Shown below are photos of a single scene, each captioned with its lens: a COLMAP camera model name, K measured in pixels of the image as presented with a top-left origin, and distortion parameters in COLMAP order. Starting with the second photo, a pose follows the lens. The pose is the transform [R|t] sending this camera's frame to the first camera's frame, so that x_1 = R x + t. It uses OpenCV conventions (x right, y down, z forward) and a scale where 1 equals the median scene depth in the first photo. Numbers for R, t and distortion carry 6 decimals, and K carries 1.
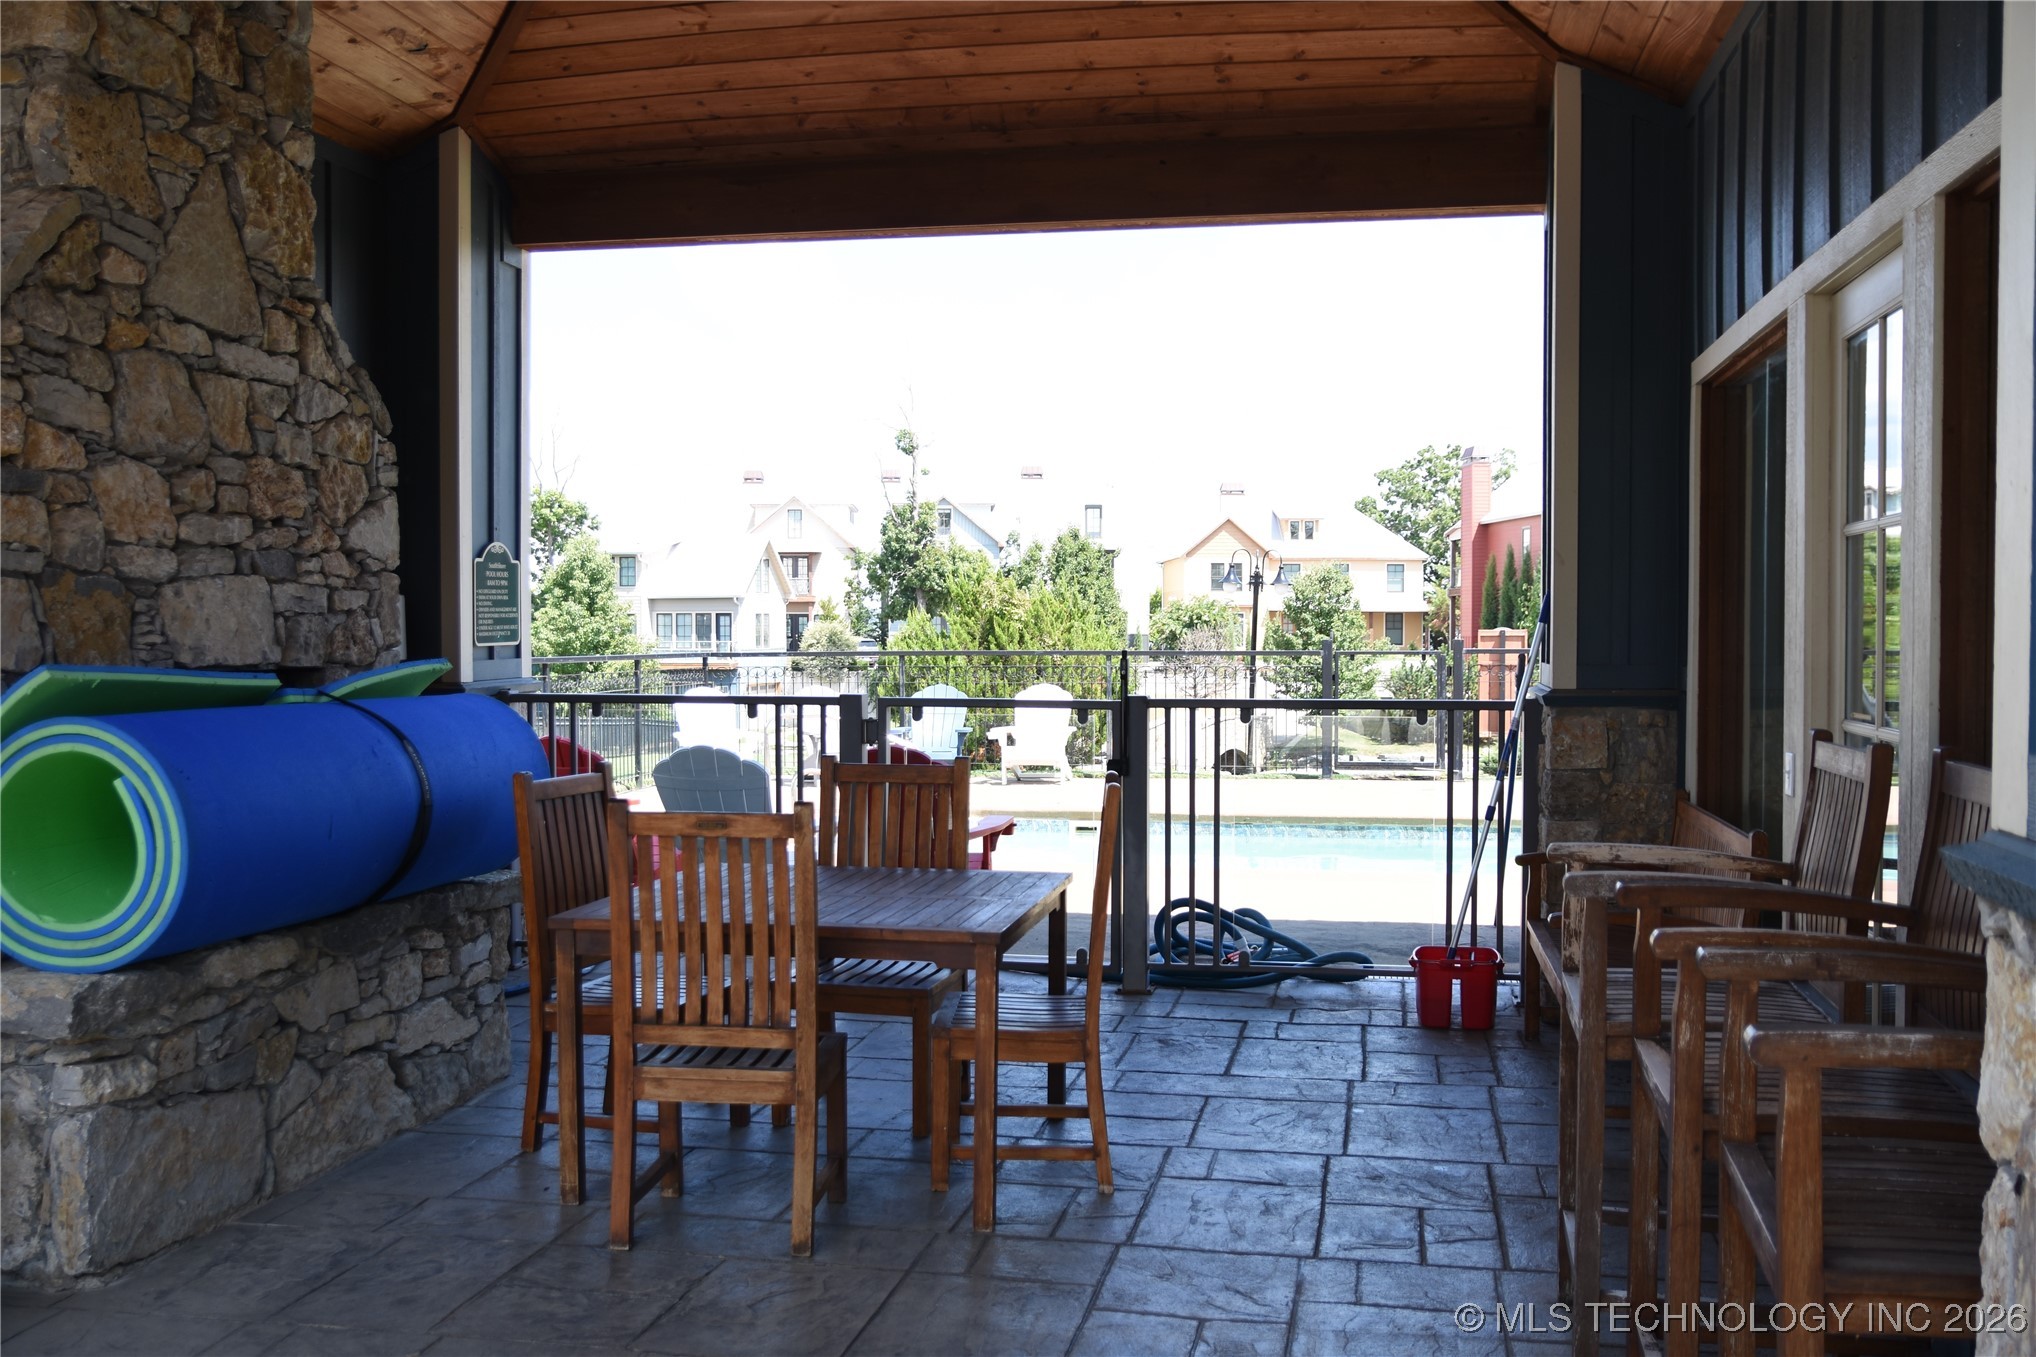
lens RADIAL K [[1927.4, 0, 1015.5], [0, 1927.4, 677.6], [0, 0, 1]] dist [-0.036265, 0.000000]
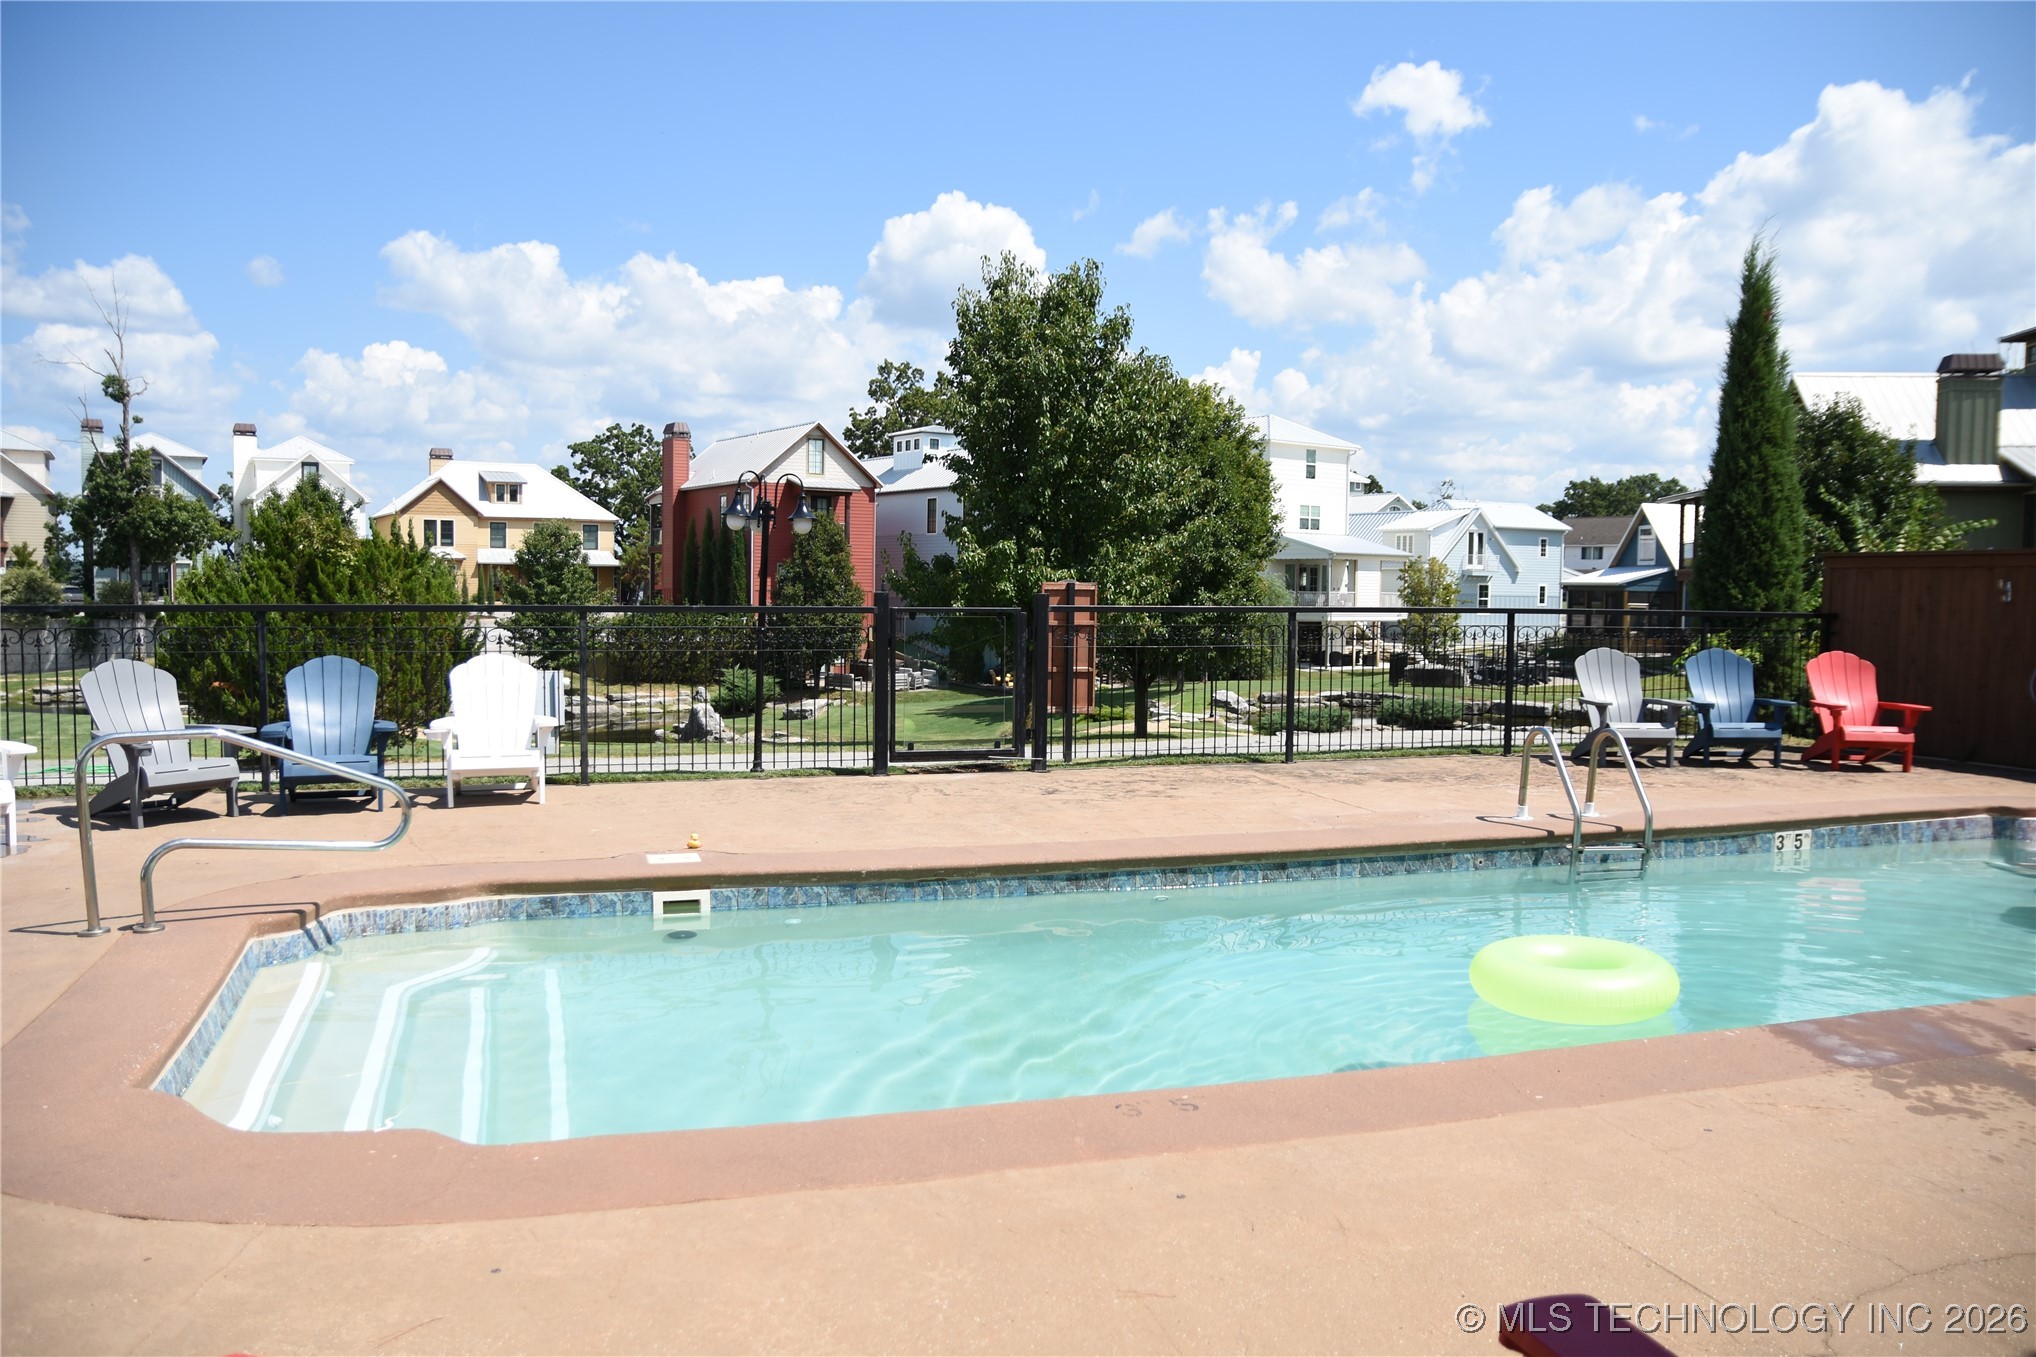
lens RADIAL K [[1516.8, 0, 1020.8], [0, 1516.8, 673.7], [0, 0, 1]] dist [-0.077934, 0.023375]
pose [[0.874485, -0.016623, 0.484767, -0.019705], [-0.000508, 0.999381, 0.035186, -0.002156], [-0.485052, -0.031016, 0.873935, 0.106554]]
